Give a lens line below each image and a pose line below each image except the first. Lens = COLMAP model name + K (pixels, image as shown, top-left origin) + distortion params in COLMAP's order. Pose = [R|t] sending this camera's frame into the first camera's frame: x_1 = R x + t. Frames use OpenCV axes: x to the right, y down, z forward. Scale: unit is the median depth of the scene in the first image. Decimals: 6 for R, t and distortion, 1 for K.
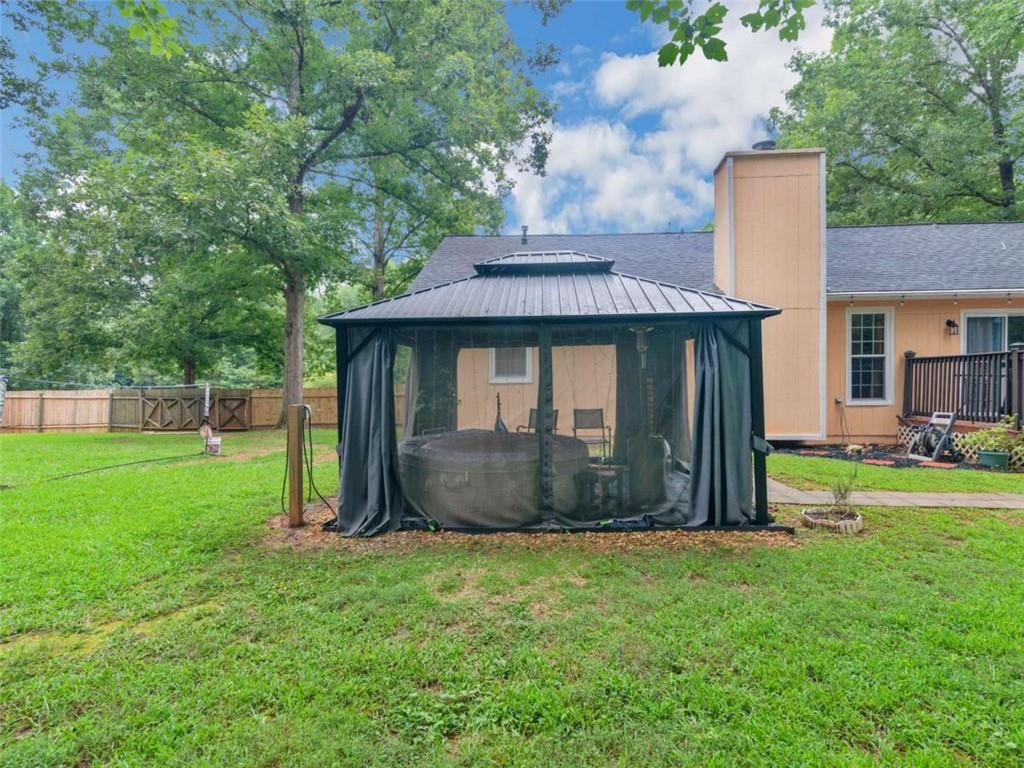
lens RADIAL K [[496.9, 0, 512.0], [0, 496.9, 384.0], [0, 0, 1]] dist [0.001951, 0.000229]
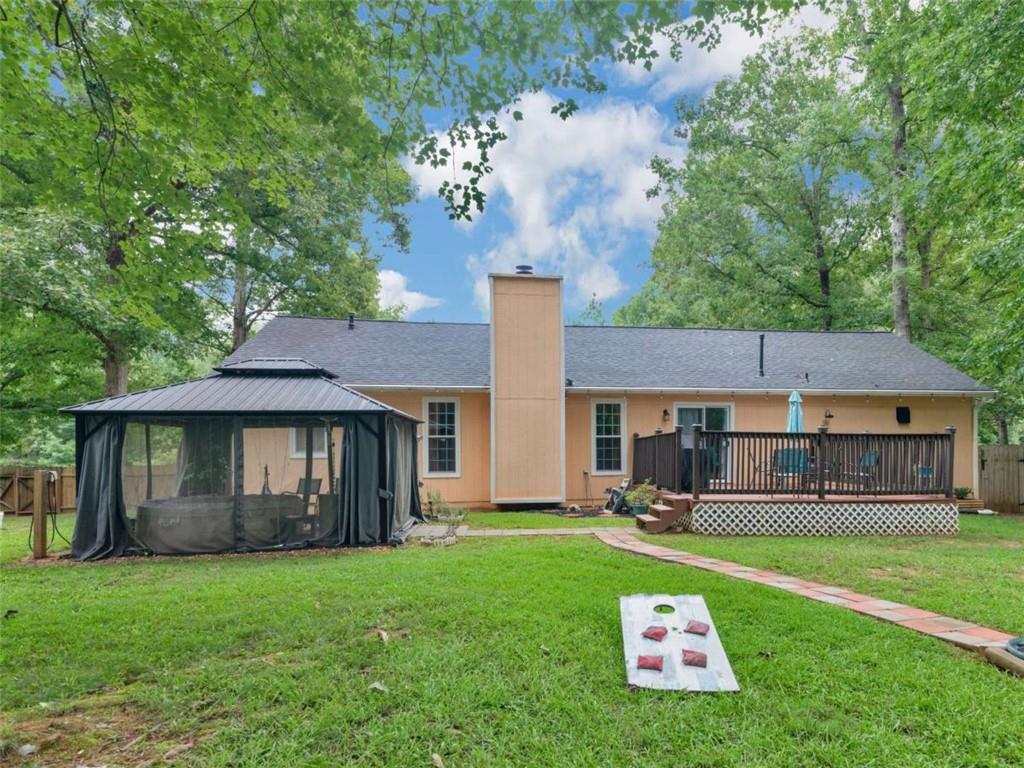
lens RADIAL K [[515.4, 0, 511.9], [0, 515.4, 449.3], [0, 0, 1]] dist [-0.000126, -0.000704]
pose [[0.975513, 0.001909, 0.219932, 0.191210], [0.003322, 0.999720, -0.023409, 0.007130], [-0.219915, 0.023566, 0.975234, -0.250219]]
